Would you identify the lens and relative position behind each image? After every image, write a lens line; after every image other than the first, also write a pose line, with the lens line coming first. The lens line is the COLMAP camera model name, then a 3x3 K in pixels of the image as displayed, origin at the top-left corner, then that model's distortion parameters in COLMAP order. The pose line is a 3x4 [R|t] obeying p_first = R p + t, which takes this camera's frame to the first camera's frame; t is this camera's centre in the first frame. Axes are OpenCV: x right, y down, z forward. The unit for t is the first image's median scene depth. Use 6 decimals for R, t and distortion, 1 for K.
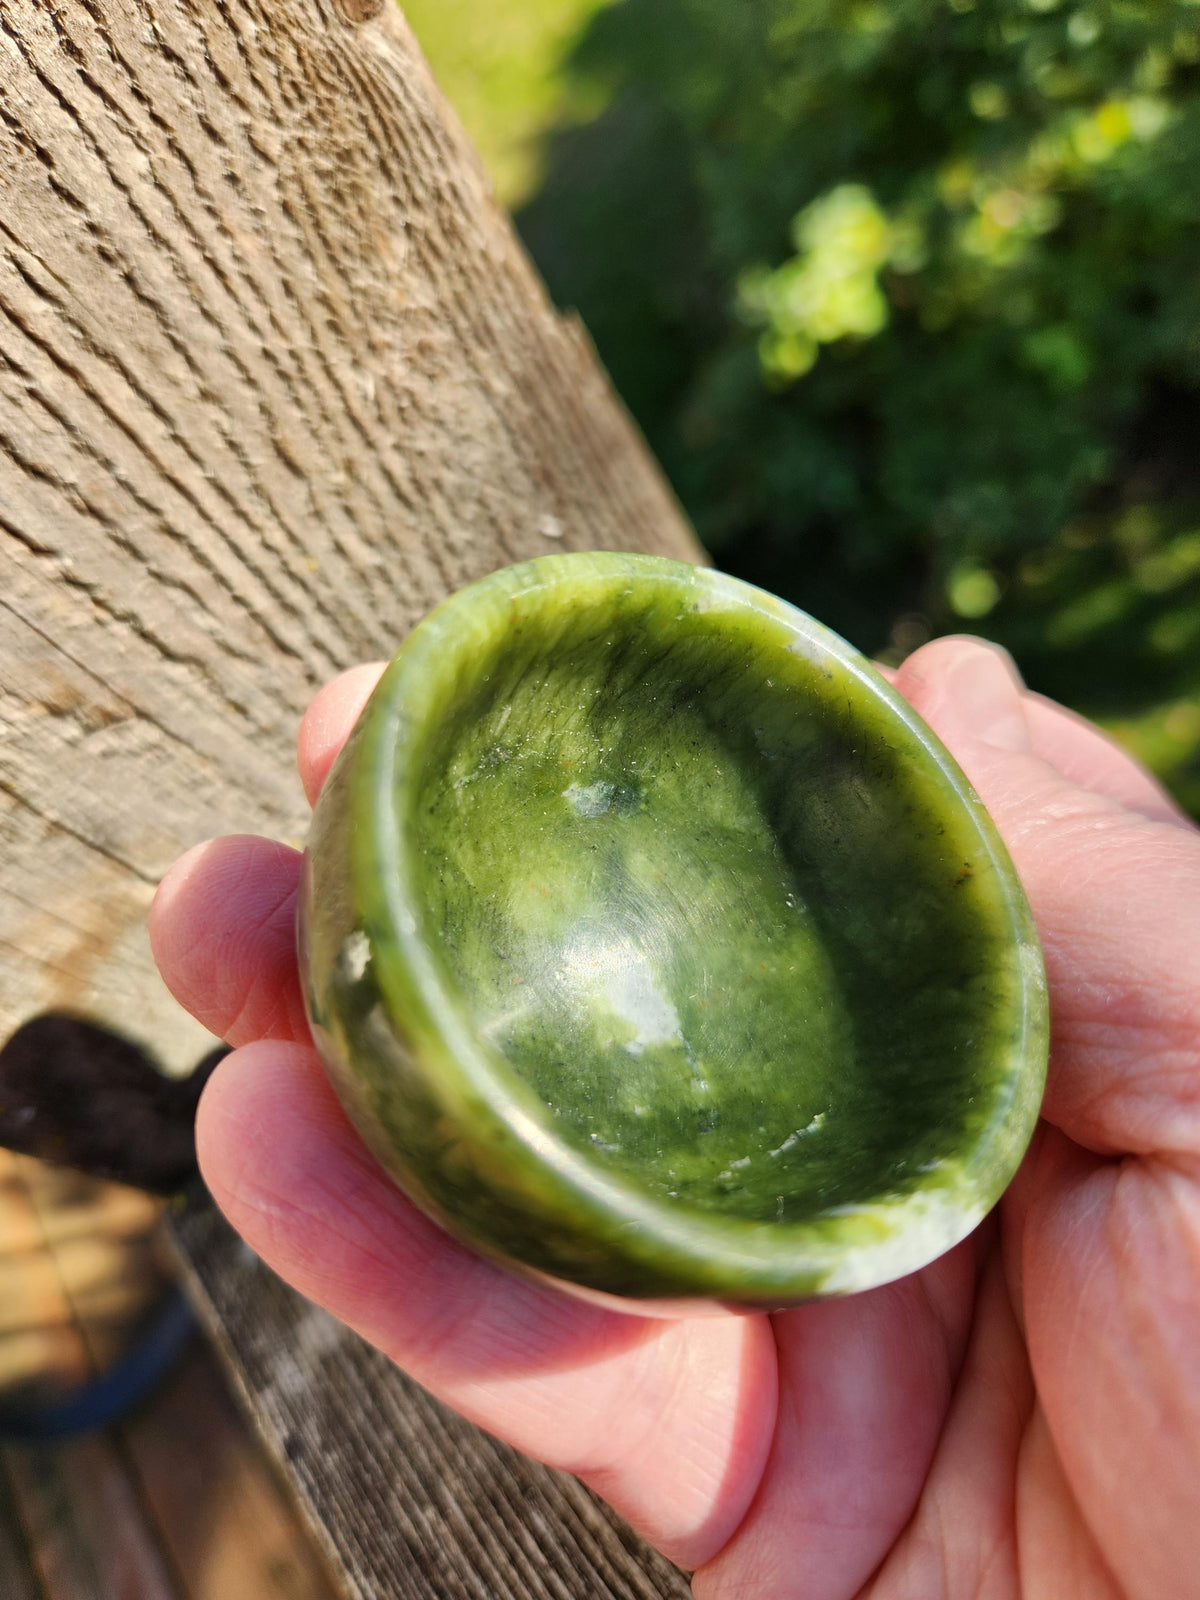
lens RADIAL K [[1171.9, 0, 600.0], [0, 1171.9, 800.0], [0, 0, 1]] dist [-0.036807, -0.013966]
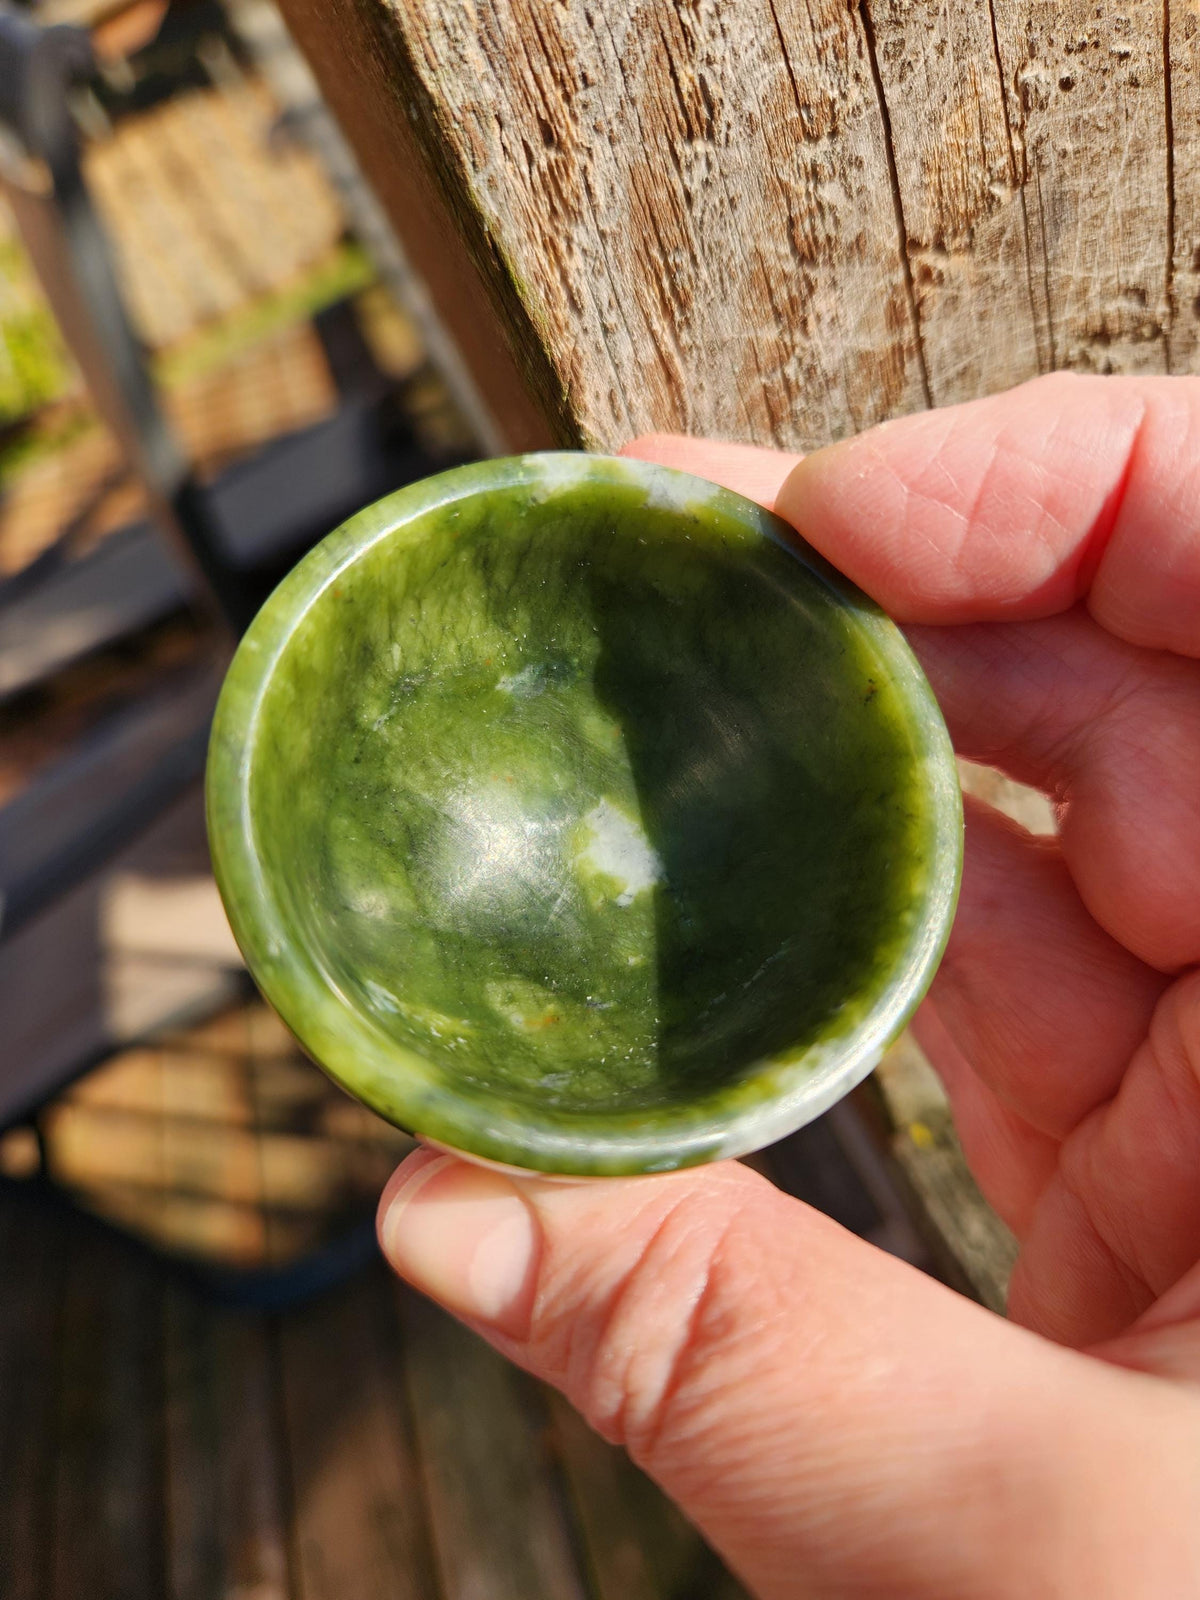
lens RADIAL K [[1171.9, 0, 600.0], [0, 1171.9, 800.0], [0, 0, 1]] dist [-0.036807, -0.013966]
pose [[0.944847, -0.224604, -0.238363, 0.444142], [0.279640, 0.932108, 0.230163, -0.199570], [0.170485, -0.284125, 0.943508, 0.011748]]
